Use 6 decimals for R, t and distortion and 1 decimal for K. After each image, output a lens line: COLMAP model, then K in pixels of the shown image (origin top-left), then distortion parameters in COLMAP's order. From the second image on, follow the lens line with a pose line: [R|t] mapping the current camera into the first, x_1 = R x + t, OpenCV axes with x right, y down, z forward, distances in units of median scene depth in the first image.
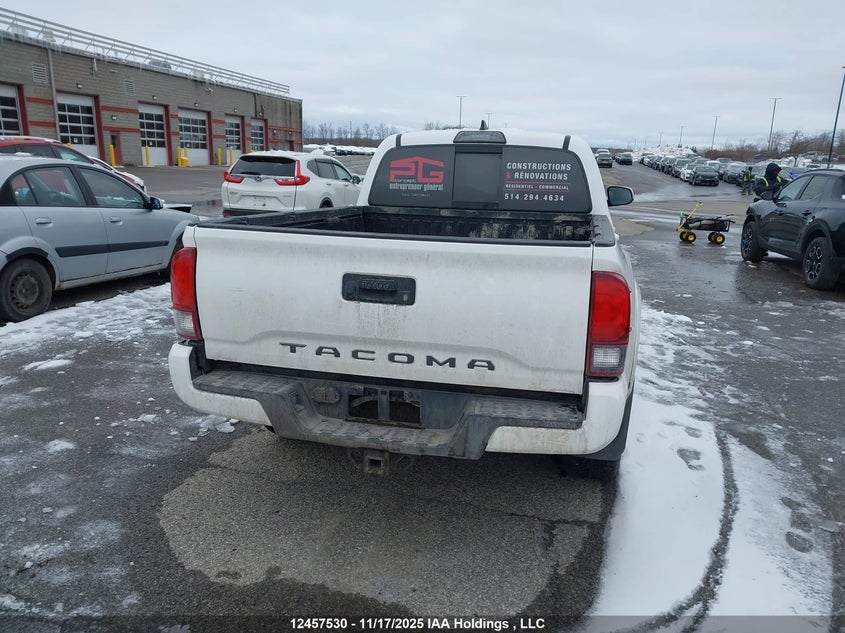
lens RADIAL K [[668.0, 0, 428.7], [0, 668.0, 319.5], [0, 0, 1]] dist [0.020480, -0.020760]
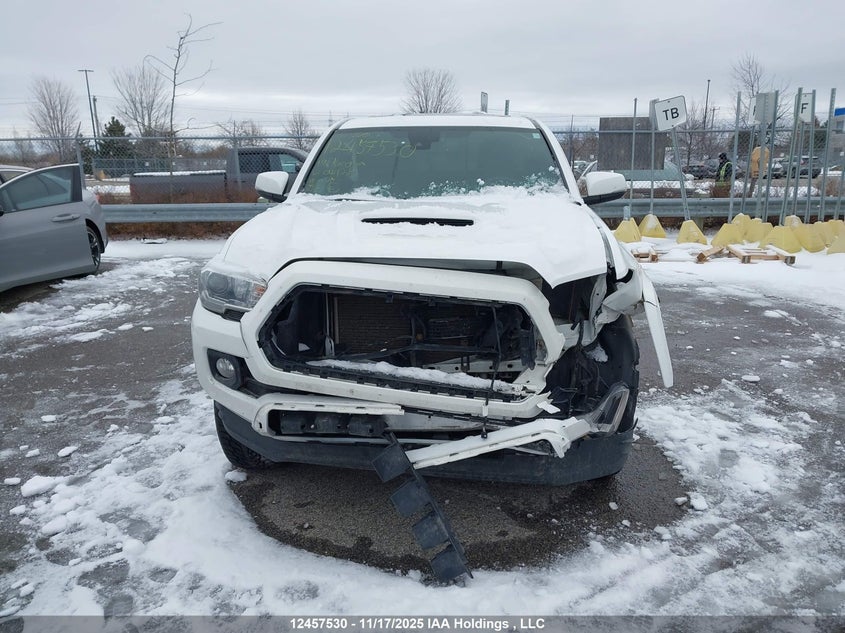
lens RADIAL K [[668.0, 0, 417.4], [0, 668.0, 314.4], [0, 0, 1]] dist [0.020480, -0.020760]
pose [[-0.987825, 0.018747, -0.154437, 0.373462], [-0.051317, 0.897881, 0.437236, -0.536604], [0.146863, 0.439838, -0.885987, 2.469616]]
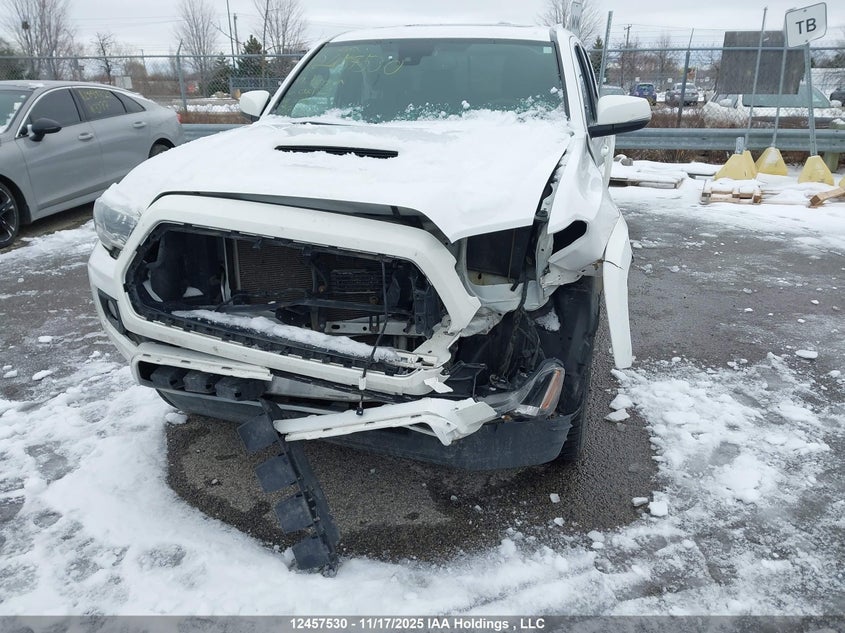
lens RADIAL K [[668.0, 0, 426.0], [0, 668.0, 322.2], [0, 0, 1]] dist [0.020480, -0.020760]
pose [[-0.999151, -0.034526, 0.022495, 0.171730], [-0.016637, 0.837415, 0.546315, -0.517370], [-0.037700, 0.545477, -0.837278, 2.385795]]
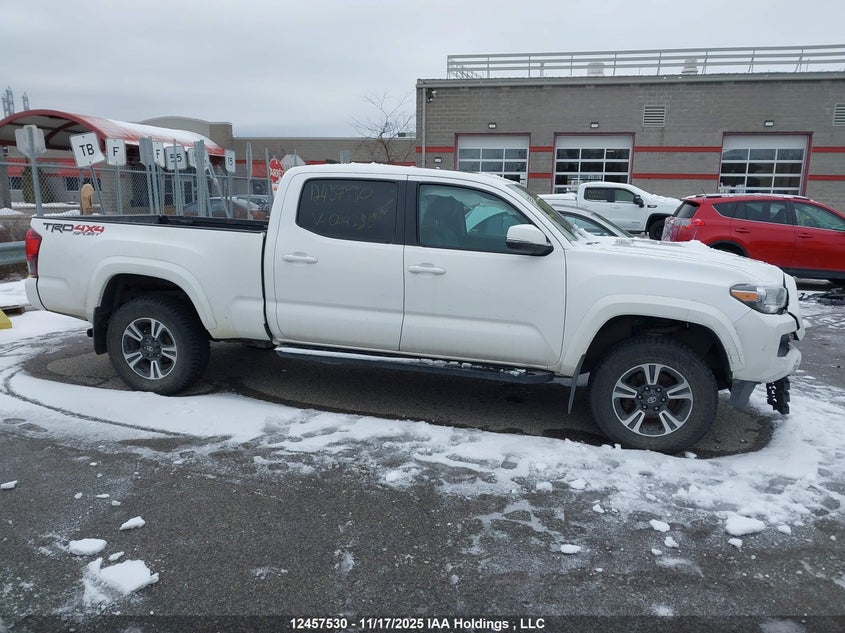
lens RADIAL K [[668.0, 0, 418.1], [0, 668.0, 311.7], [0, 0, 1]] dist [0.020480, -0.020760]
pose [[-0.028998, 0.154569, -0.987556, 1.483662], [-0.249605, 0.955554, 0.156889, -0.283580], [0.967913, 0.251048, 0.010872, 1.341329]]
